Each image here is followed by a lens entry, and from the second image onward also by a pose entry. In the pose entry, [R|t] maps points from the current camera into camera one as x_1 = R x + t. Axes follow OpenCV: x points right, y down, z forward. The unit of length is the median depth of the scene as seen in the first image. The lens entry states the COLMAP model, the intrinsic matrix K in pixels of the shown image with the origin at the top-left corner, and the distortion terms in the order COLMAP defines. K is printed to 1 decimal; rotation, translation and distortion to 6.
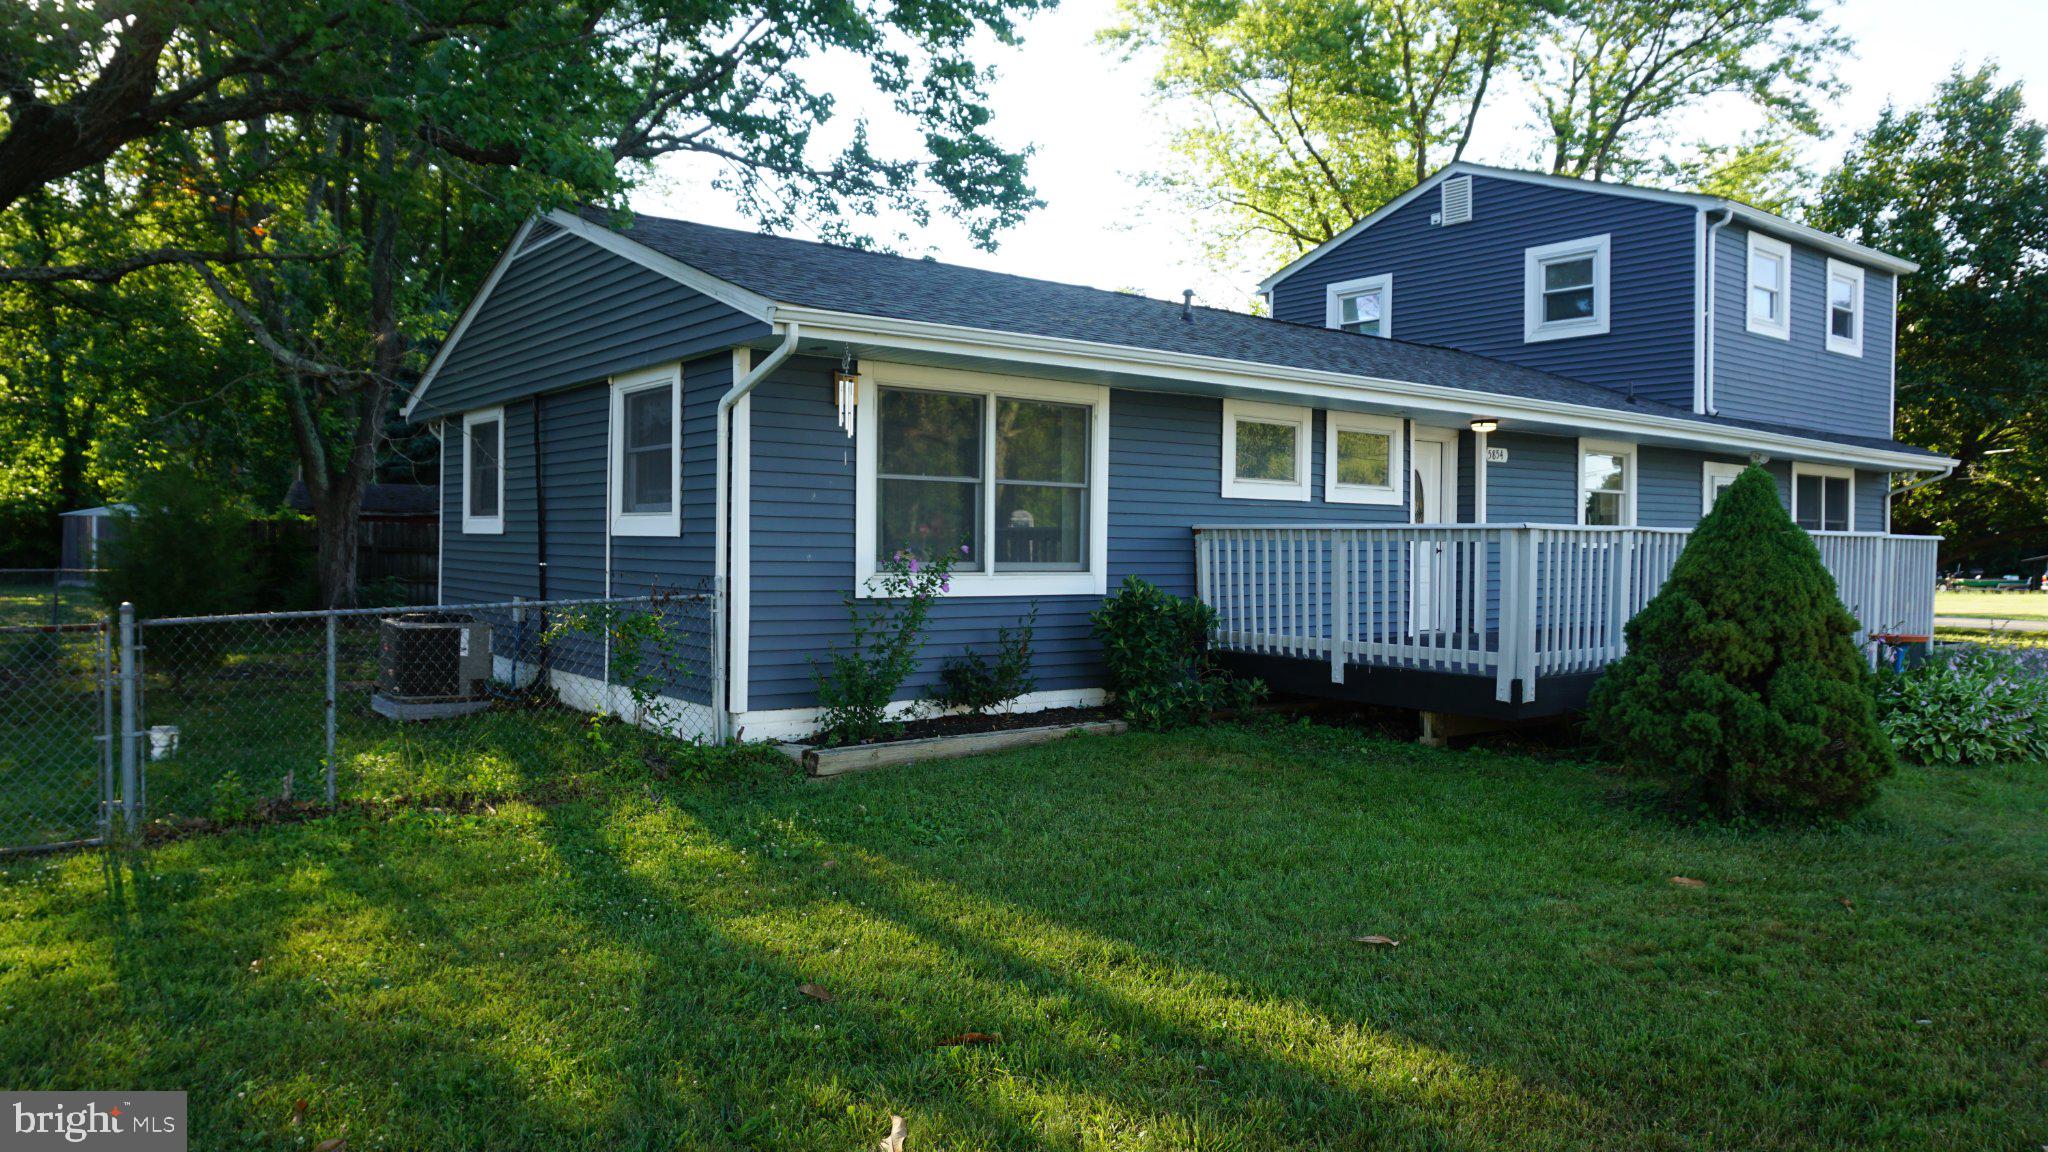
lens RADIAL K [[1360.0, 0, 1016.9], [0, 1360.0, 574.7], [0, 0, 1]] dist [-0.057015, 0.042446]
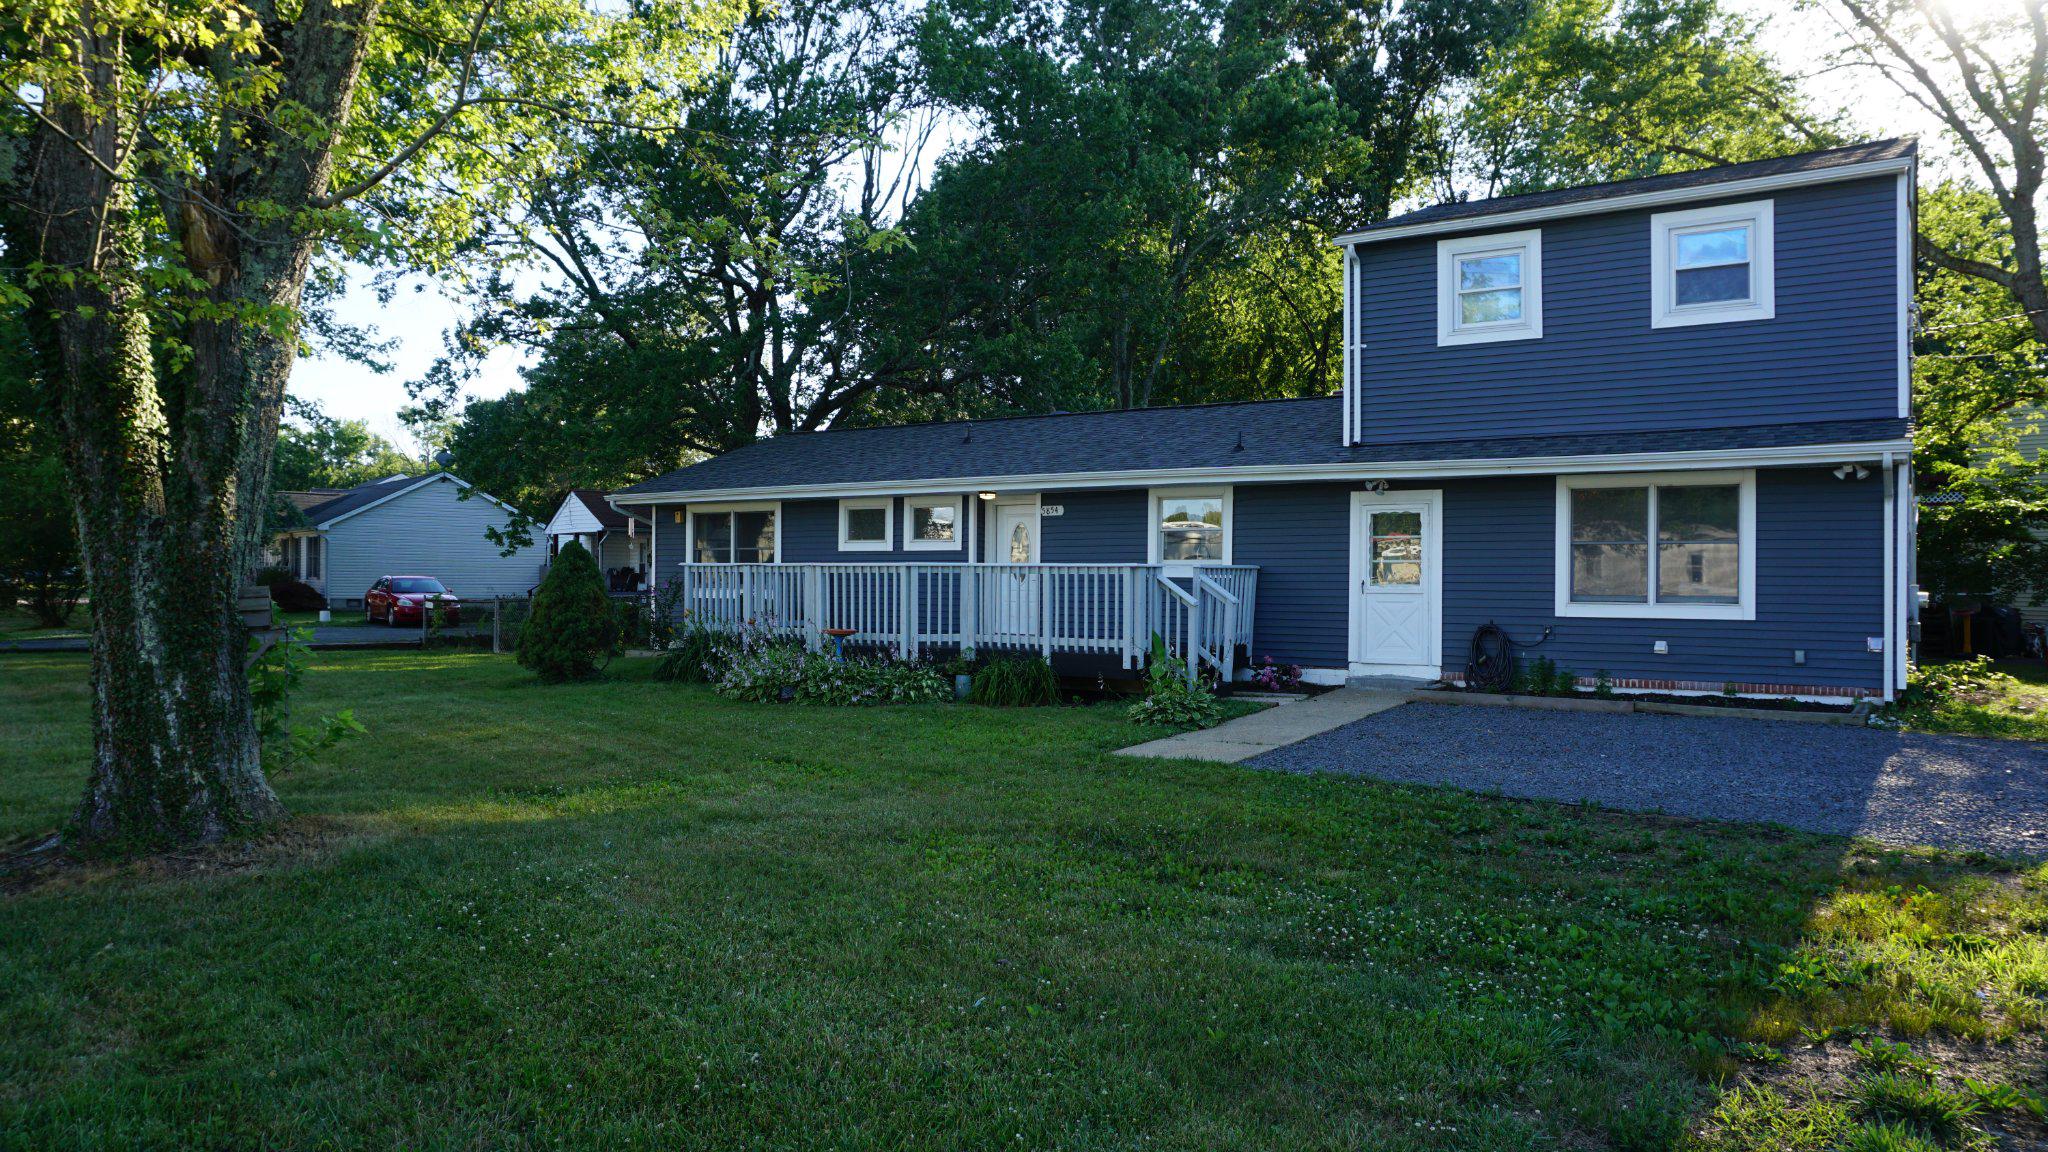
lens RADIAL K [[1360.0, 0, 1016.9], [0, 1360.0, 574.7], [0, 0, 1]] dist [-0.057015, 0.042446]
pose [[0.311866, -0.012794, -0.950040, 1.806161], [-0.025409, 0.999439, -0.021801, 0.009596], [0.949786, 0.030939, 0.311366, 0.572616]]
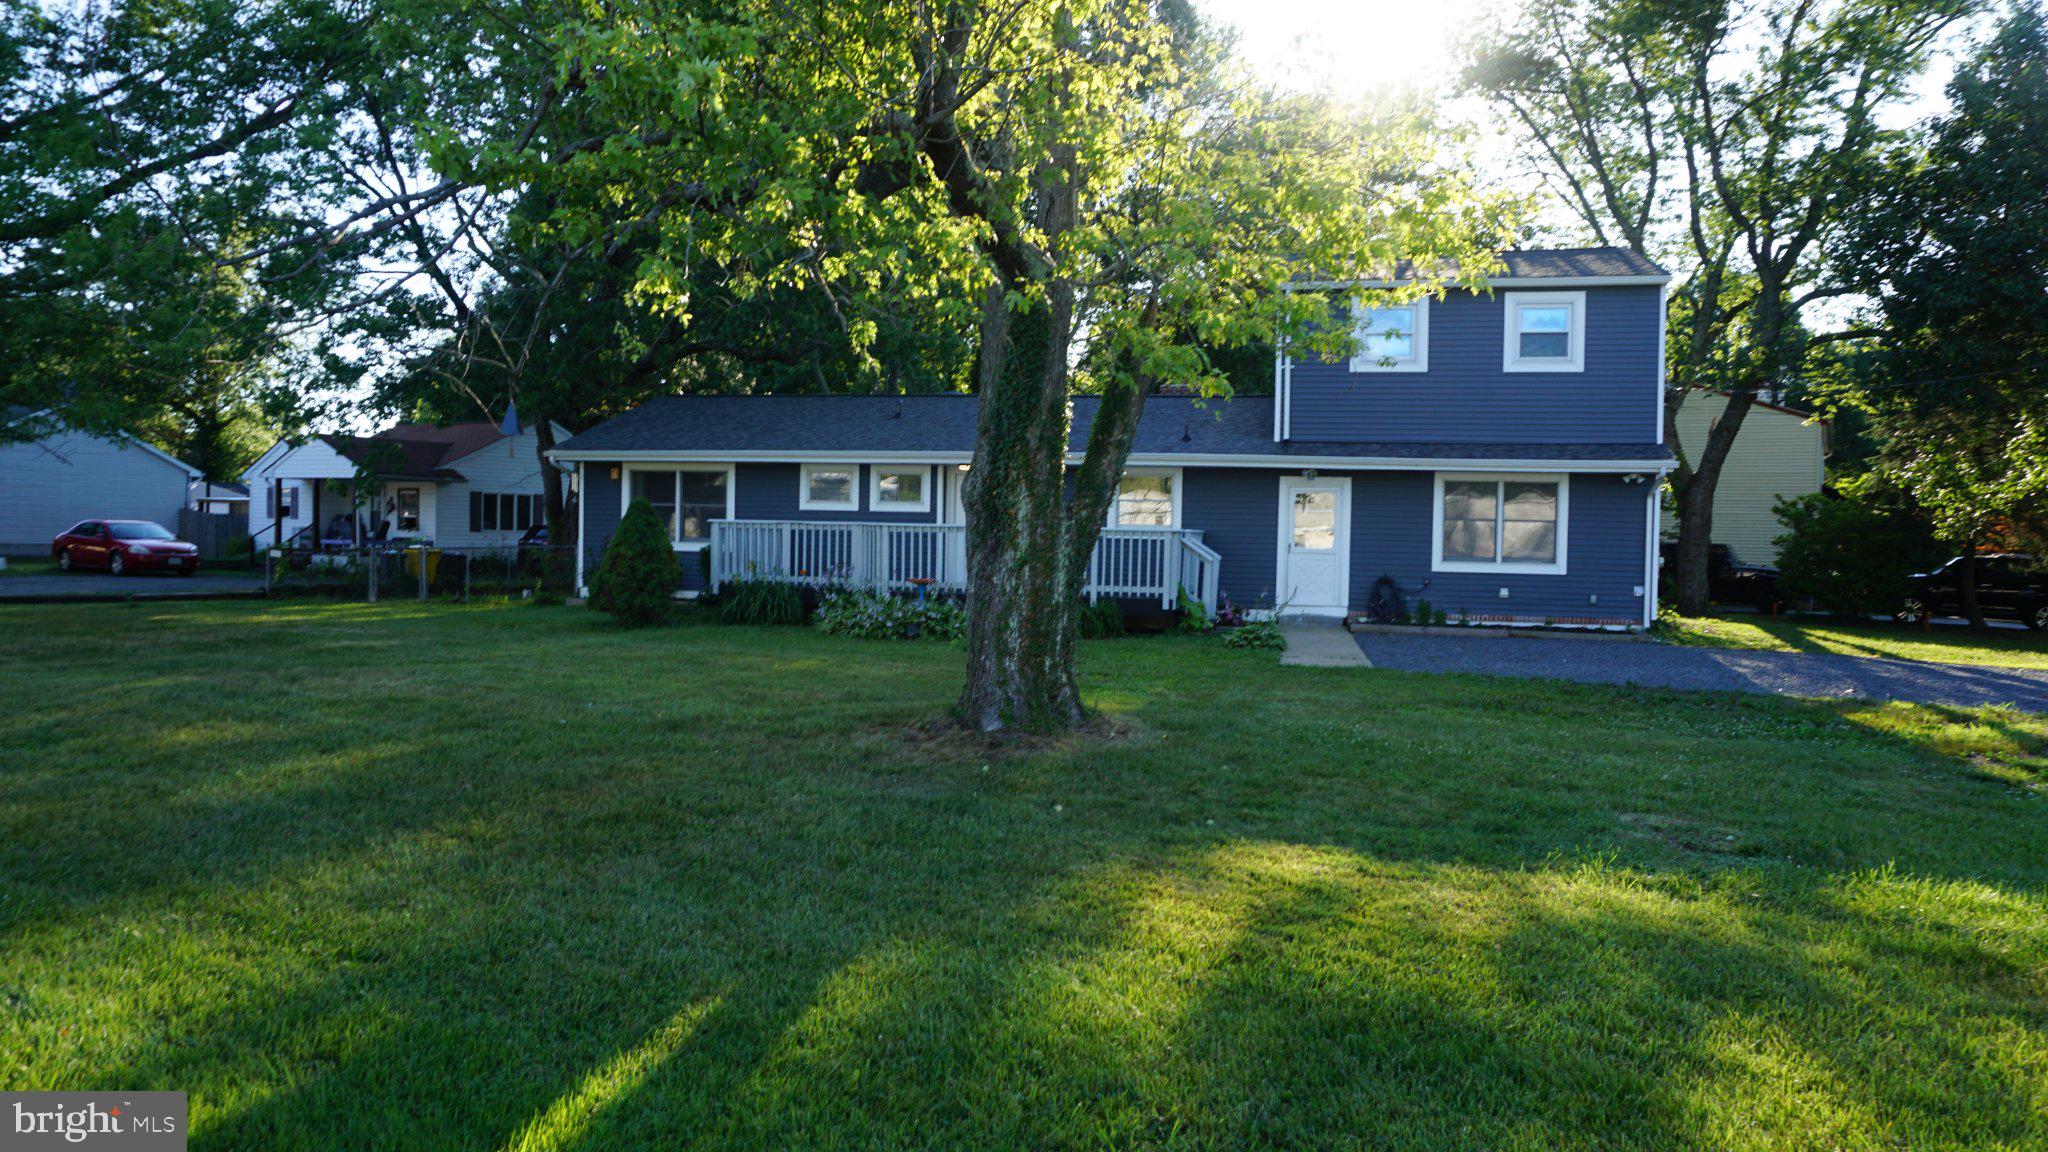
lens RADIAL K [[1360.0, 0, 1016.9], [0, 1360.0, 574.7], [0, 0, 1]] dist [-0.057015, 0.042446]
pose [[0.631549, 0.023865, -0.774968, 1.802724], [-0.032390, 0.999466, 0.004382, 0.022309], [0.774659, 0.022334, 0.631985, -0.077736]]
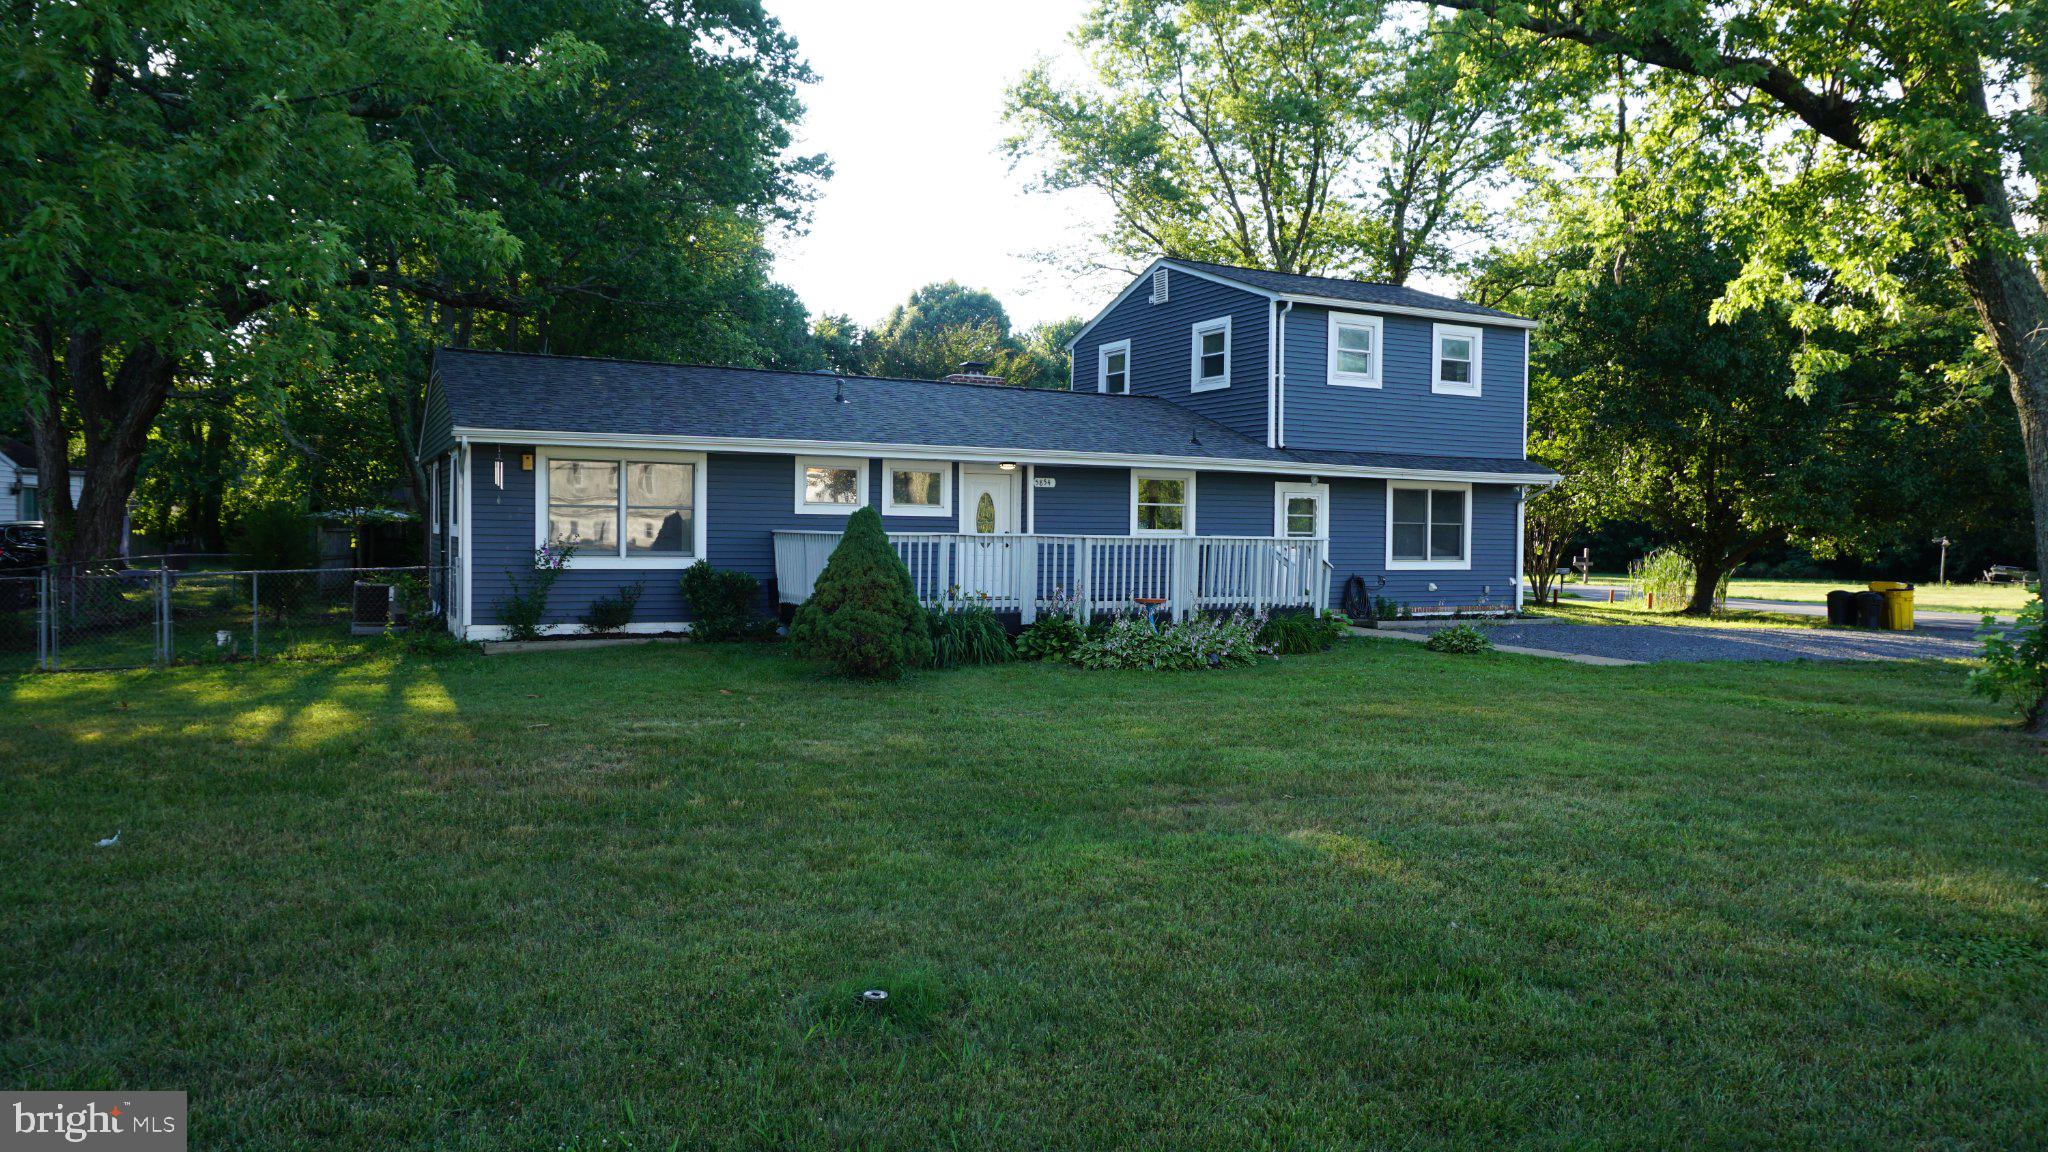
lens RADIAL K [[1360.0, 0, 1016.9], [0, 1360.0, 574.7], [0, 0, 1]] dist [-0.057015, 0.042446]
pose [[0.982365, 0.007728, -0.186815, 0.659251], [-0.006312, 0.999947, 0.008172, 0.003103], [0.186868, -0.006849, 0.982361, -0.550136]]
